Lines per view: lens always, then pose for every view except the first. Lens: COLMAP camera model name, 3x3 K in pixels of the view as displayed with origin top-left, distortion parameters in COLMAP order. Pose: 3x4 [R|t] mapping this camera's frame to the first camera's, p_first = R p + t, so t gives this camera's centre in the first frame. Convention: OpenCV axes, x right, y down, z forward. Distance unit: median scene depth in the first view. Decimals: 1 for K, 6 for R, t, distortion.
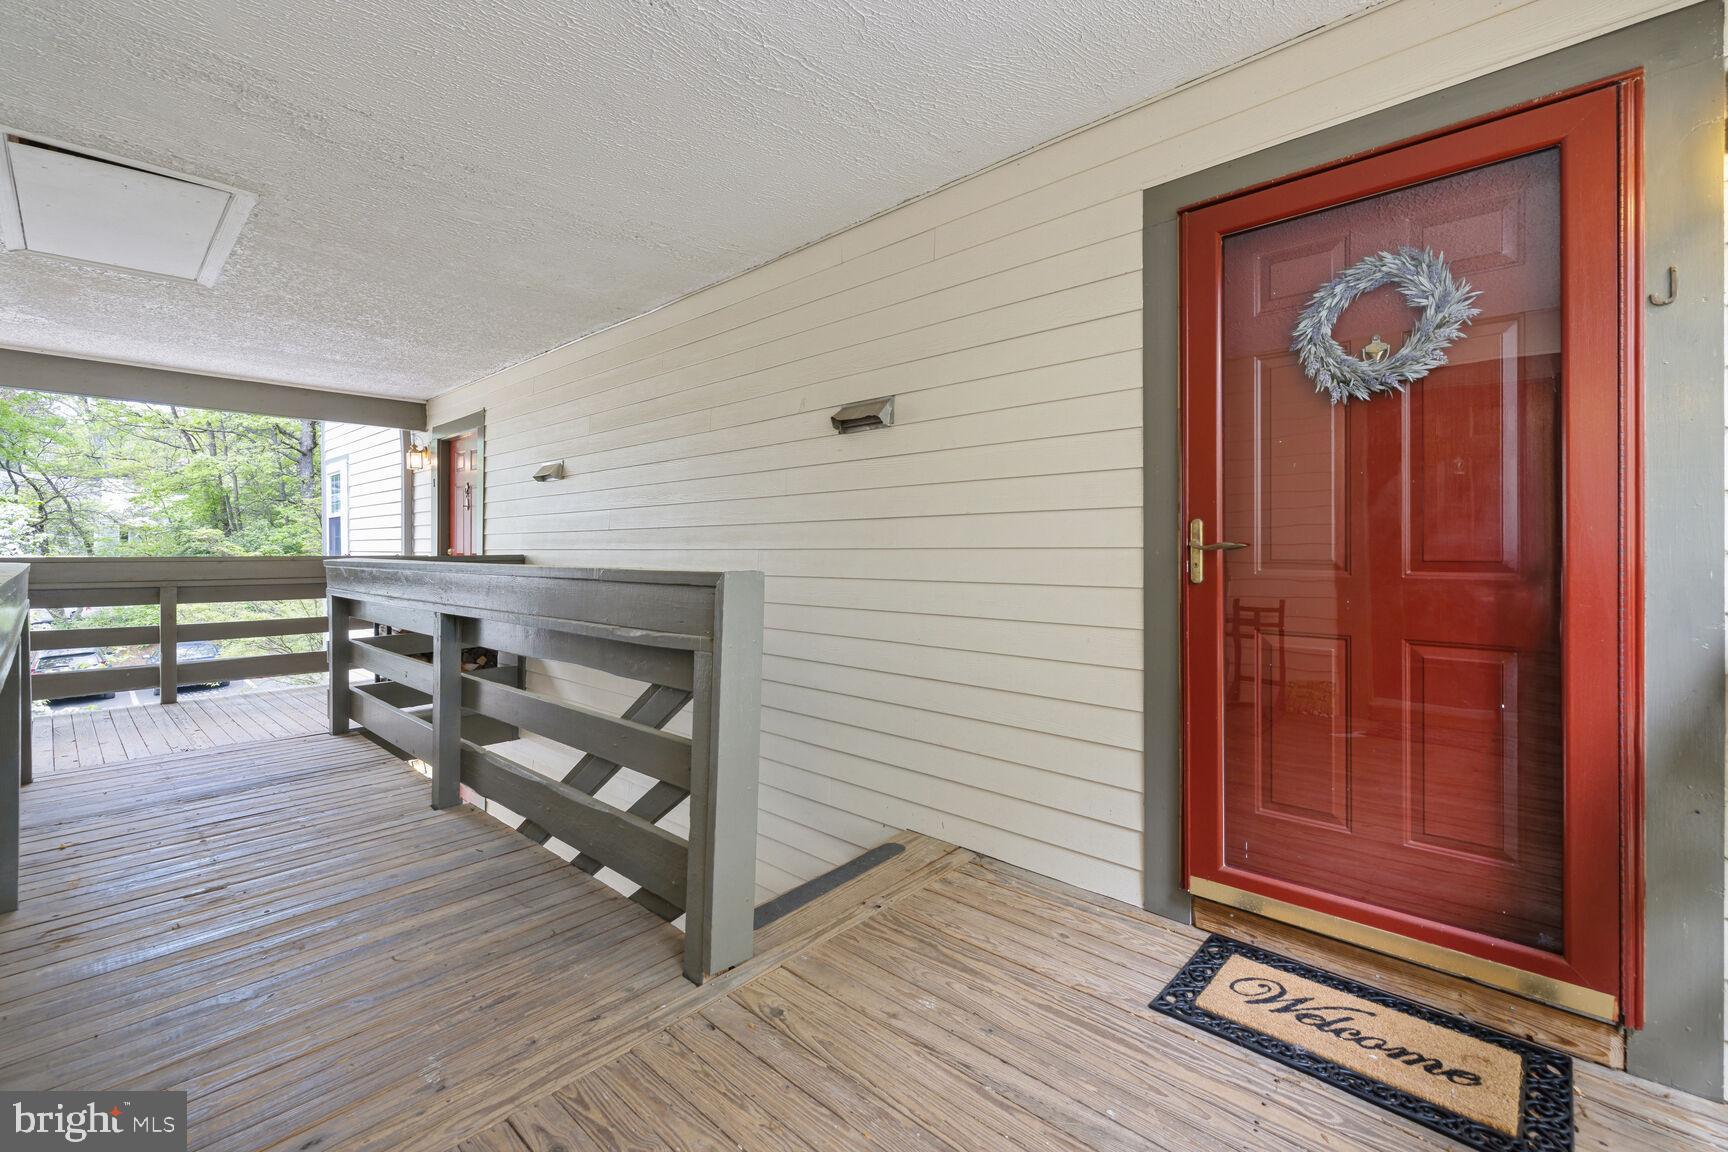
lens RADIAL K [[726.6, 0, 870.3], [0, 726.6, 549.6], [0, 0, 1]] dist [0.002287, -0.000277]
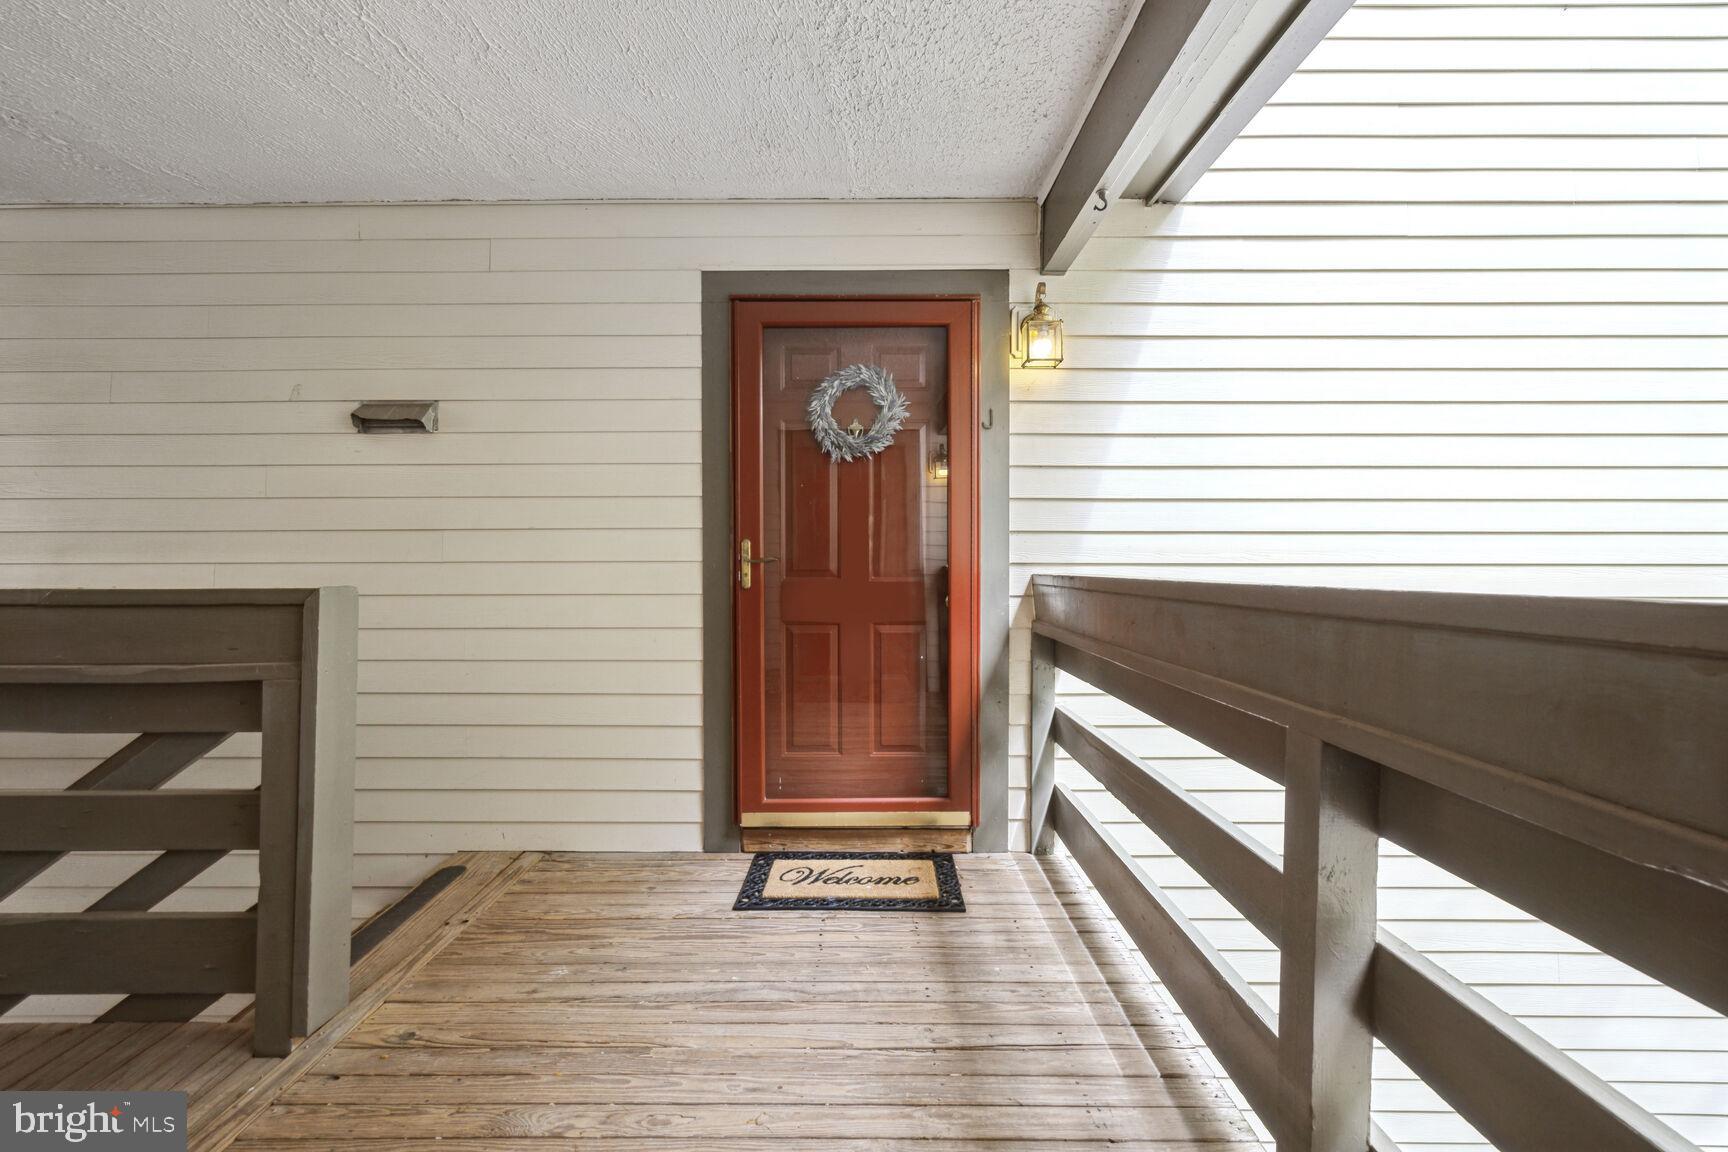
lens RADIAL K [[724.7, 0, 860.9], [0, 724.7, 573.5], [0, 0, 1]] dist [0.002439, -0.000275]
pose [[0.744610, -0.010124, 0.667423, -0.290468], [0.001292, 0.999905, 0.013725, 0.001731], [-0.667499, -0.009358, 0.744552, -0.116182]]
